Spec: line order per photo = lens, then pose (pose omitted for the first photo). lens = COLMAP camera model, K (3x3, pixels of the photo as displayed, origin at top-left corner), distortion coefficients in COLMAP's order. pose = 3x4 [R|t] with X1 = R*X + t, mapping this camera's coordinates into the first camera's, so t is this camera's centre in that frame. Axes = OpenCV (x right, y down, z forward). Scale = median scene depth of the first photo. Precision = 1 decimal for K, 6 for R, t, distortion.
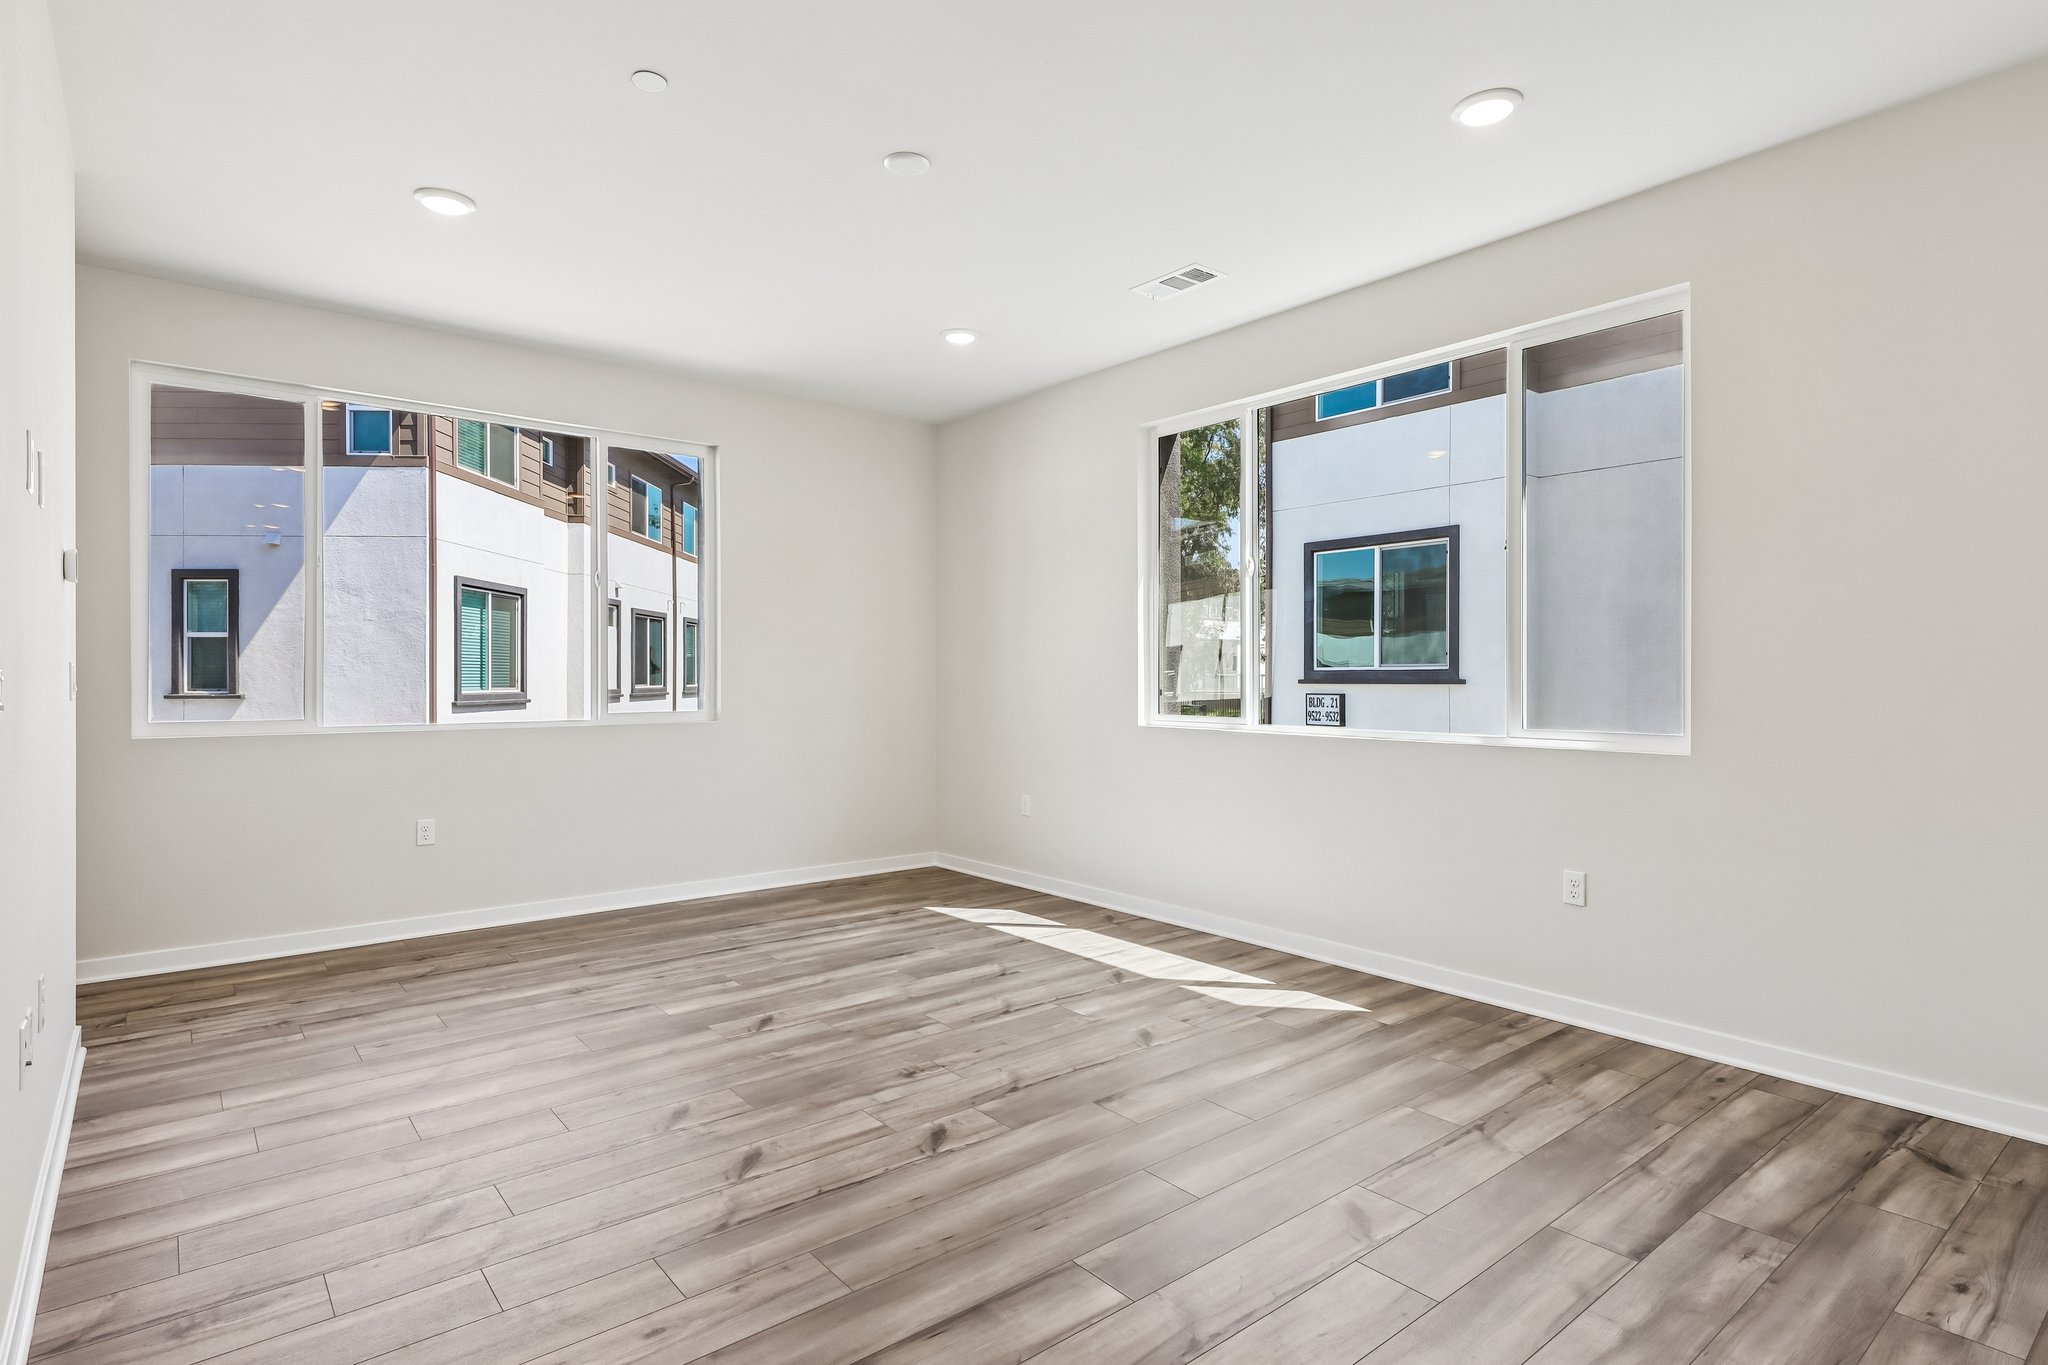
lens RADIAL K [[1053.7, 0, 1025.8], [0, 1053.7, 689.5], [0, 0, 1]] dist [0.021548, -0.003936]
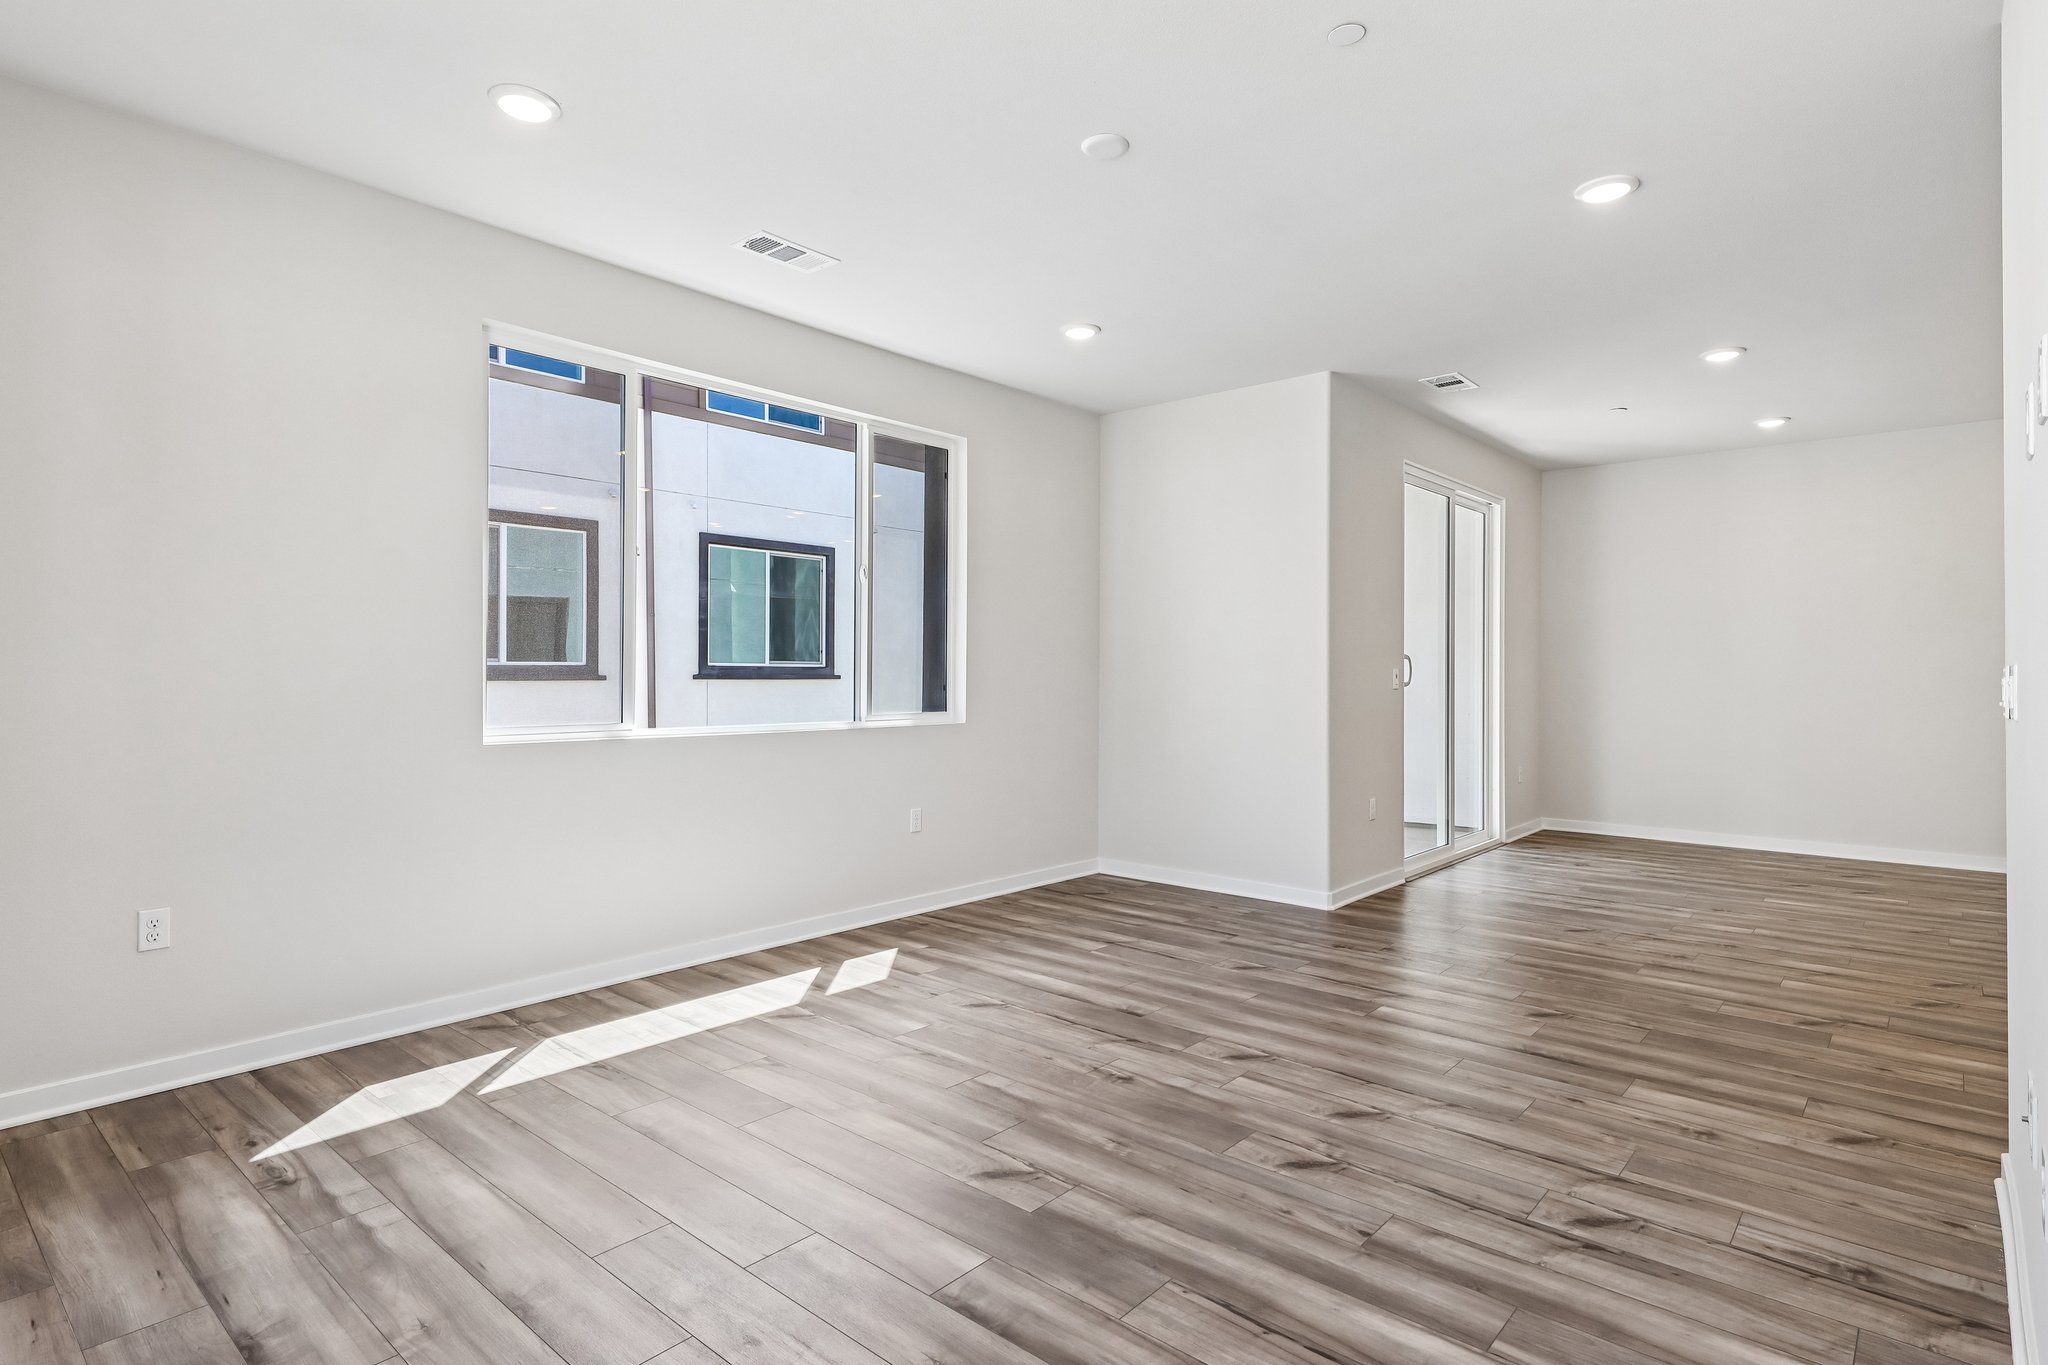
lens RADIAL K [[1053.7, 0, 1028.0], [0, 1053.7, 665.9], [0, 0, 1]] dist [0.021548, -0.003936]
pose [[-0.165194, 0.002640, 0.986258, -0.889747], [0.011945, 0.999928, -0.000676, -0.017601], [-0.986189, 0.011669, -0.165213, 1.039427]]
